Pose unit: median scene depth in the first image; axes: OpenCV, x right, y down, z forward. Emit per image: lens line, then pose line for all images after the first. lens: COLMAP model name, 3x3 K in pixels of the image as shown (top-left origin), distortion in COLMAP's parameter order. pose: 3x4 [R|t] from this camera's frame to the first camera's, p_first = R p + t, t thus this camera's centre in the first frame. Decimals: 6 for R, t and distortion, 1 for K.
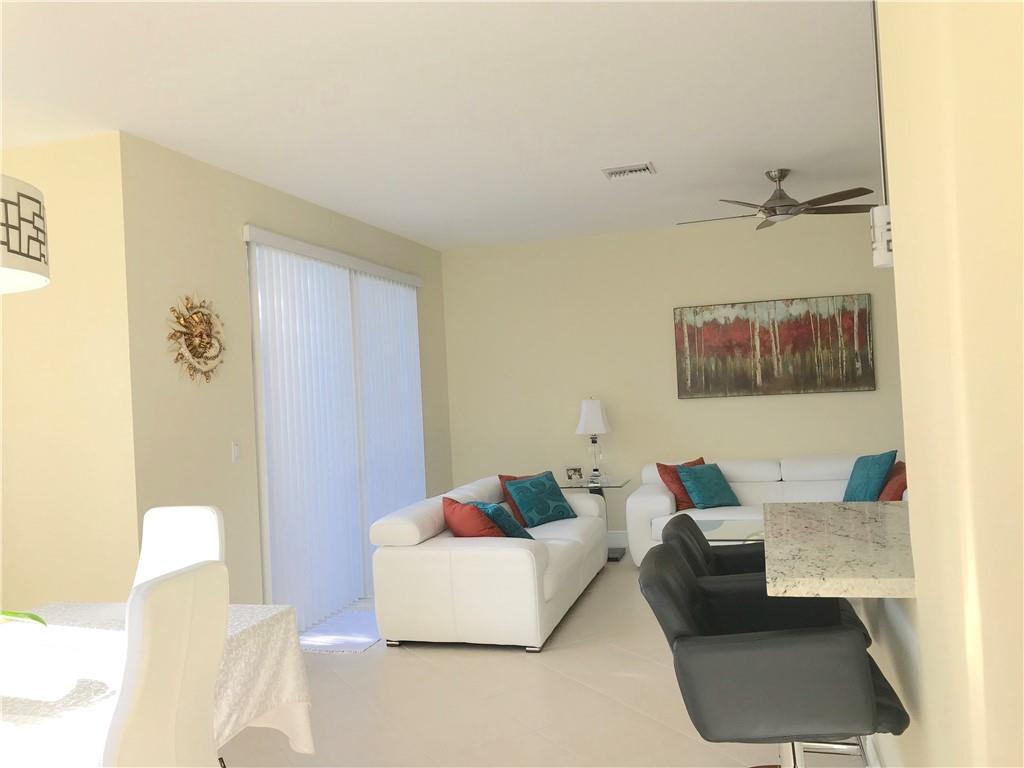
lens RADIAL K [[839.3, 0, 509.1], [0, 839.3, 387.1], [0, 0, 1]] dist [0.034819, -0.016353]
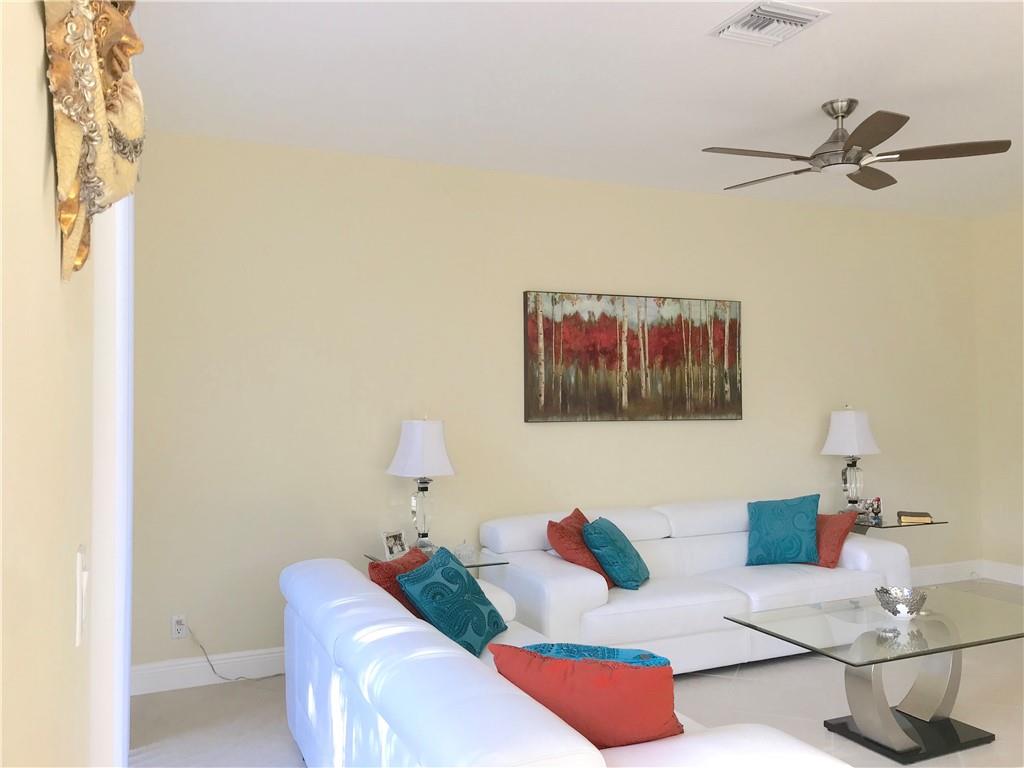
lens RADIAL K [[839.3, 0, 516.9], [0, 839.3, 383.5], [0, 0, 1]] dist [0.034819, -0.016353]
pose [[0.759350, 0.055832, 0.648282, -0.258821], [-0.036820, 0.998403, -0.042856, 0.012015], [-0.649639, 0.008673, 0.760193, 0.499754]]
